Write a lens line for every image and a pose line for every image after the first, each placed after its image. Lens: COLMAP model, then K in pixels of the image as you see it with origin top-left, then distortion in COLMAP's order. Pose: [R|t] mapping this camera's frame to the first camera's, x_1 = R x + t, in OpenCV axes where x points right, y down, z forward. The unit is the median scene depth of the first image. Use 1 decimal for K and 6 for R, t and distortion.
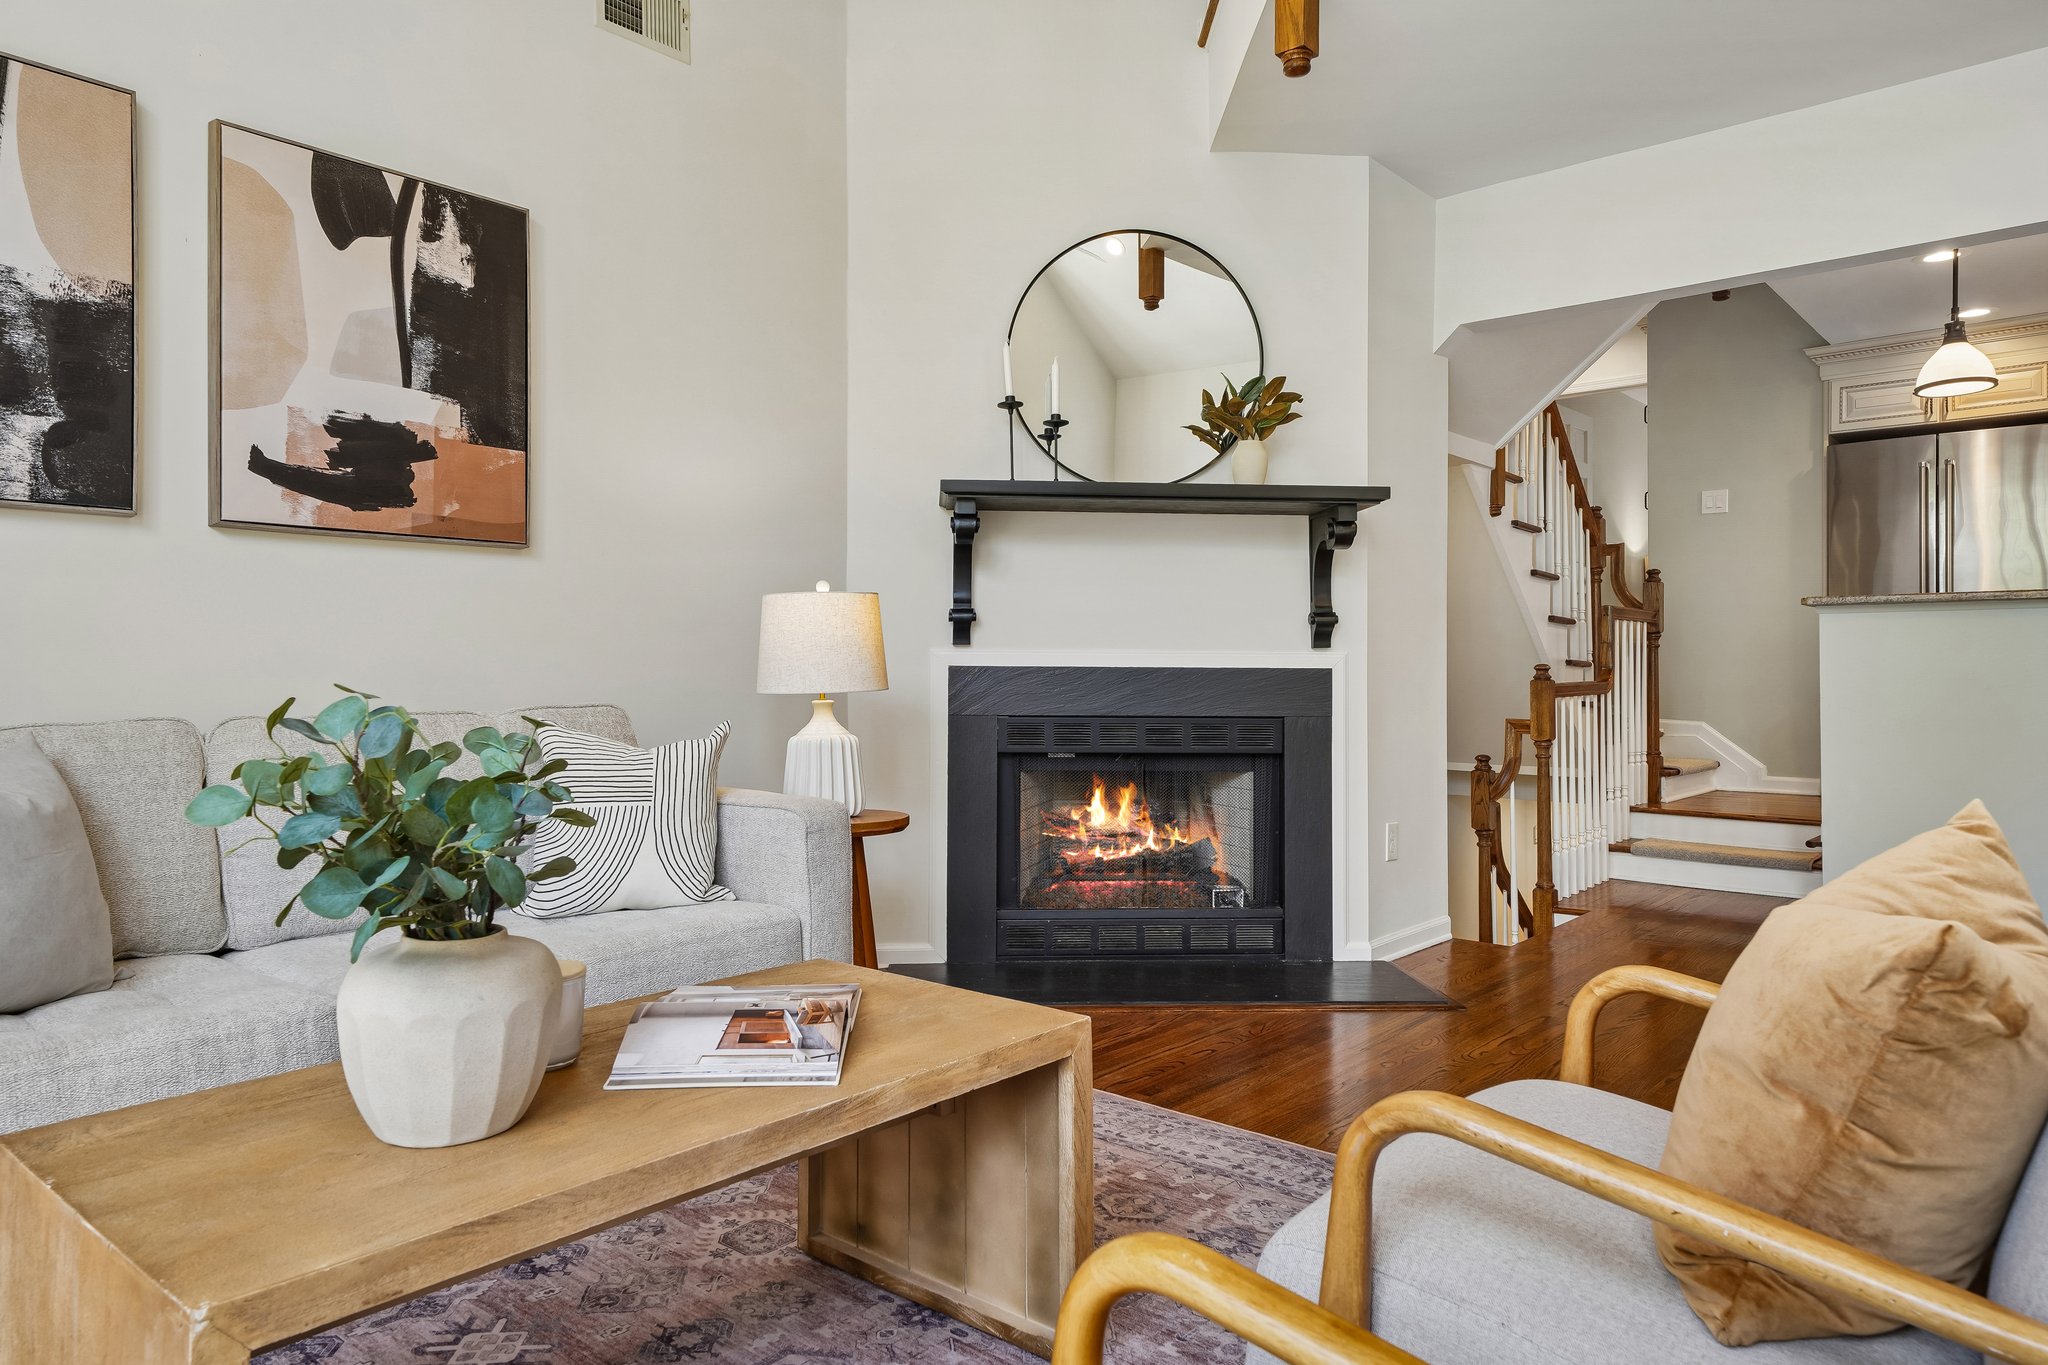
lens RADIAL K [[1328.7, 0, 1020.3], [0, 1328.7, 653.6], [0, 0, 1]] dist [0.032151, 0.001233]
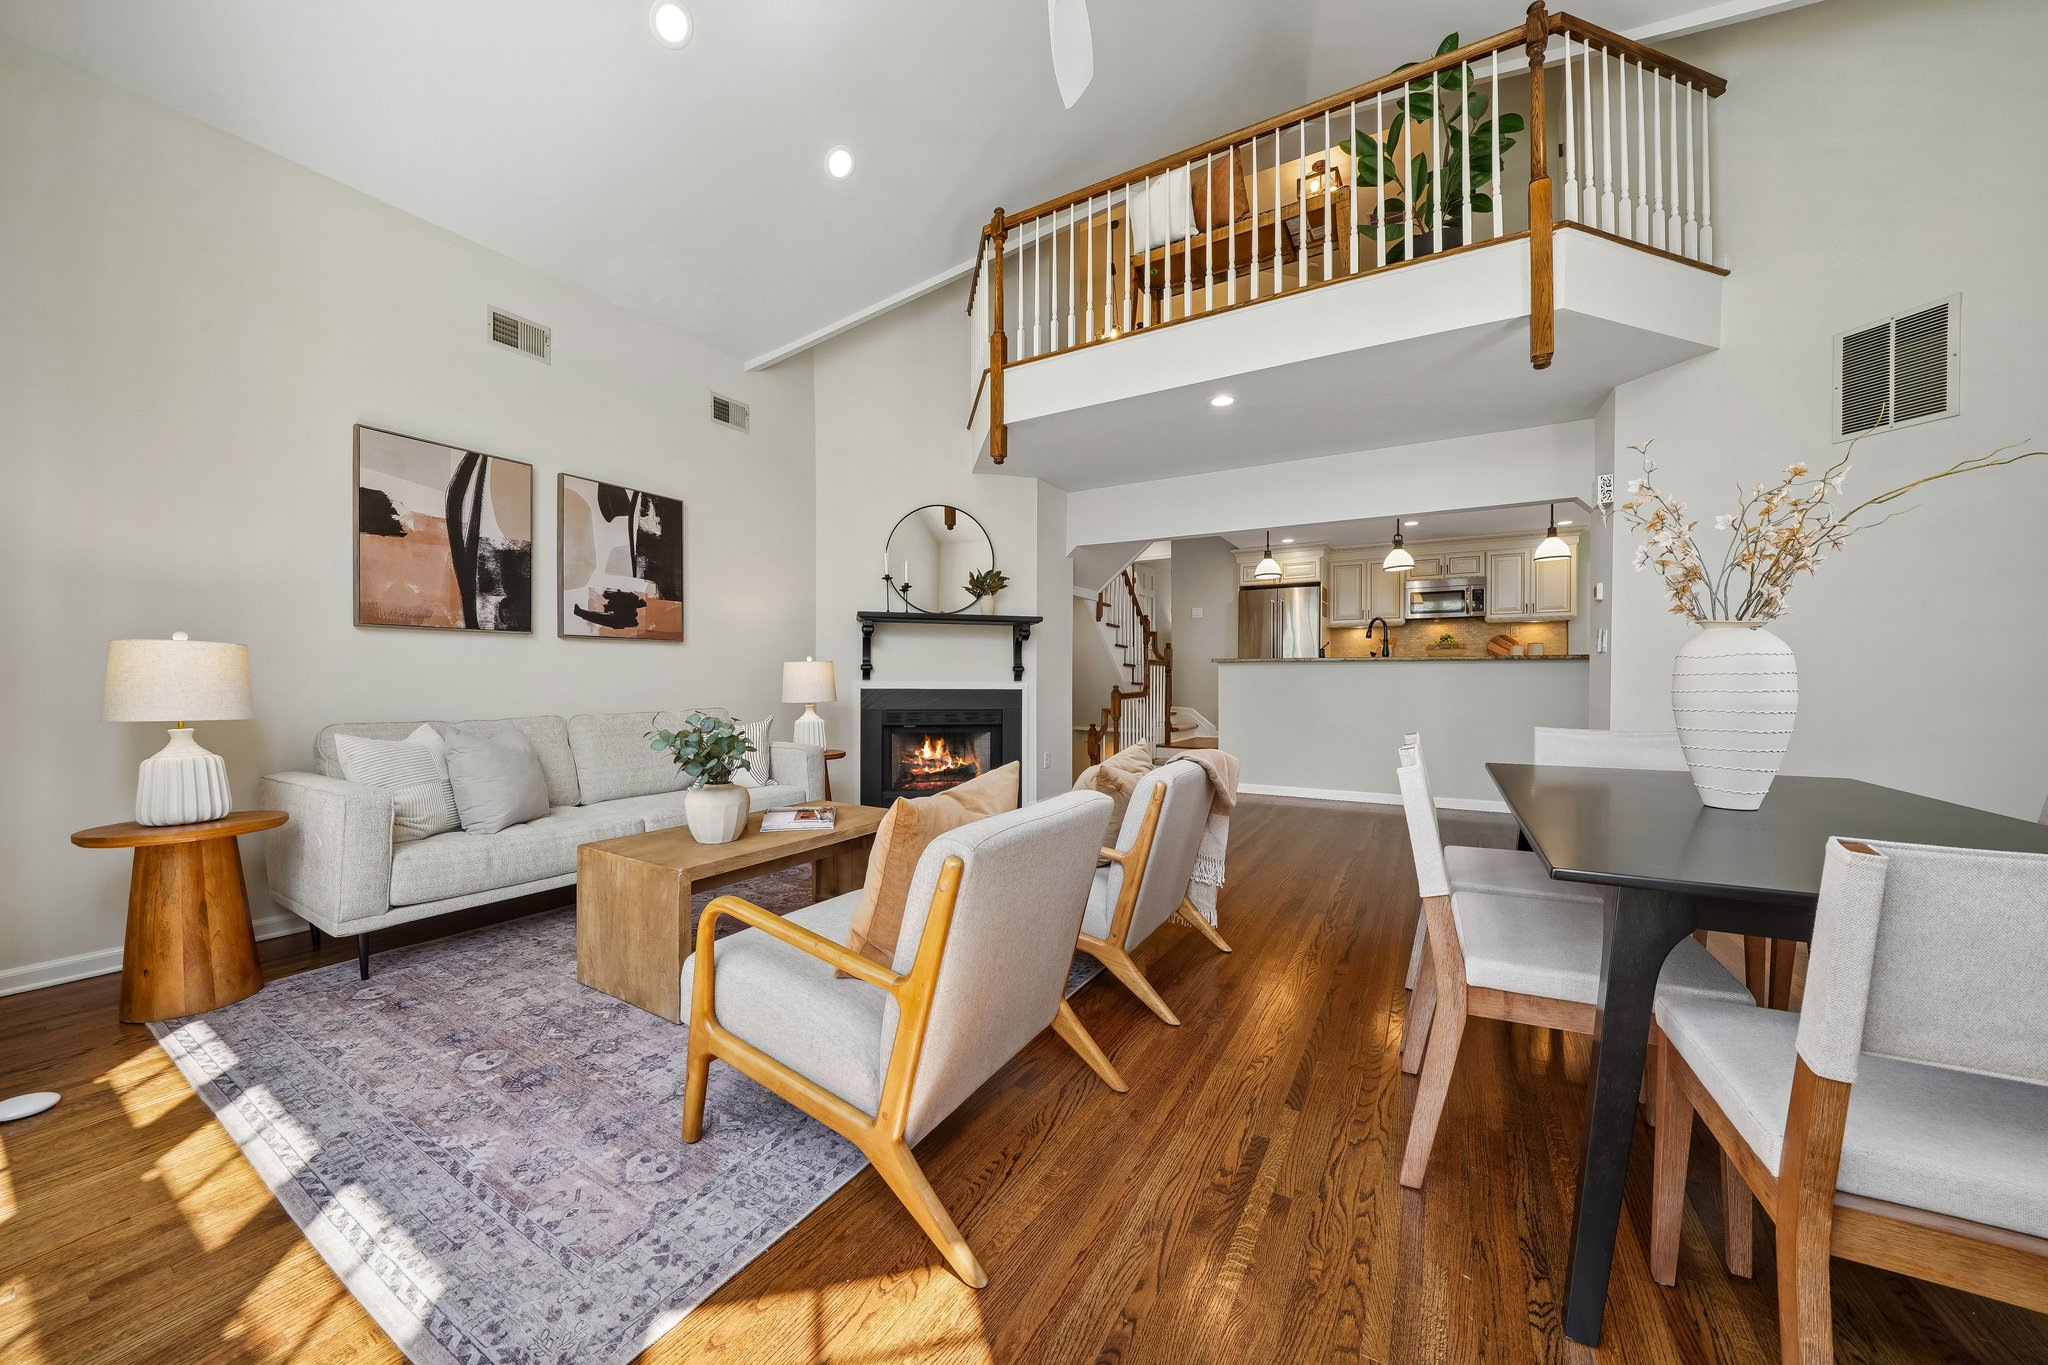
lens RADIAL K [[717.8, 0, 1015.5], [0, 717.8, 685.1], [0, 0, 1]] dist [-0.020118, 0.000081]
pose [[0.985823, -0.001195, 0.167787, 0.004139], [-0.002379, 0.999775, 0.021100, -0.031668], [-0.167774, -0.021200, 0.985597, -0.375948]]
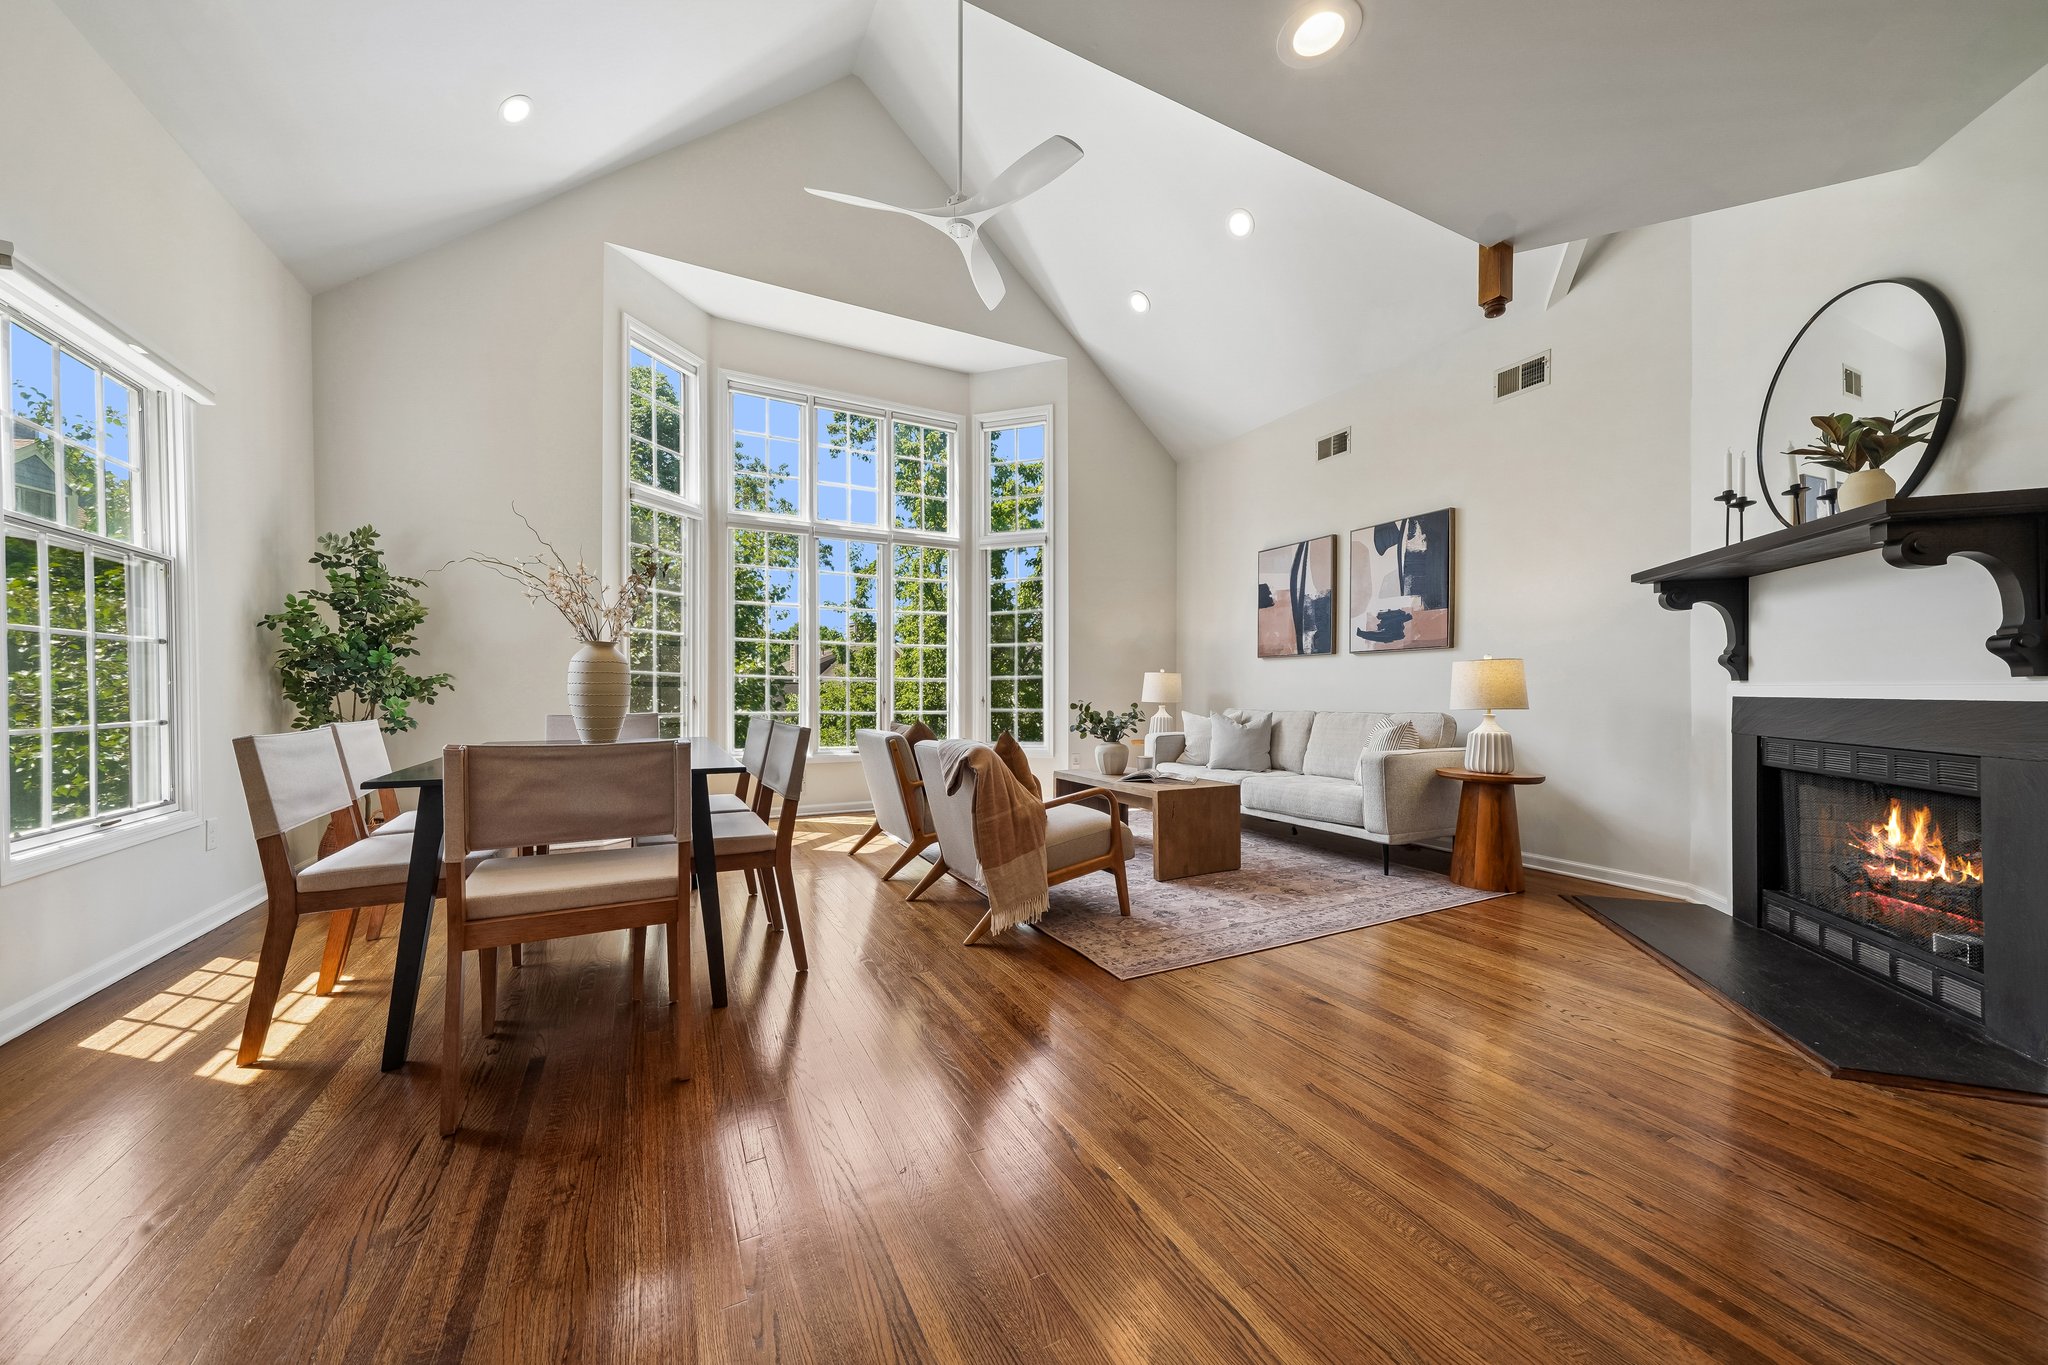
lens RADIAL K [[711.1, 0, 1016.0], [0, 711.1, 693.3], [0, 0, 1]] dist [0.016103, 0.000066]
pose [[-0.379905, -0.002155, -0.925023, 1.163505], [0.010425, 0.999924, -0.006611, 0.004089], [0.924967, -0.012155, -0.379853, 0.788127]]
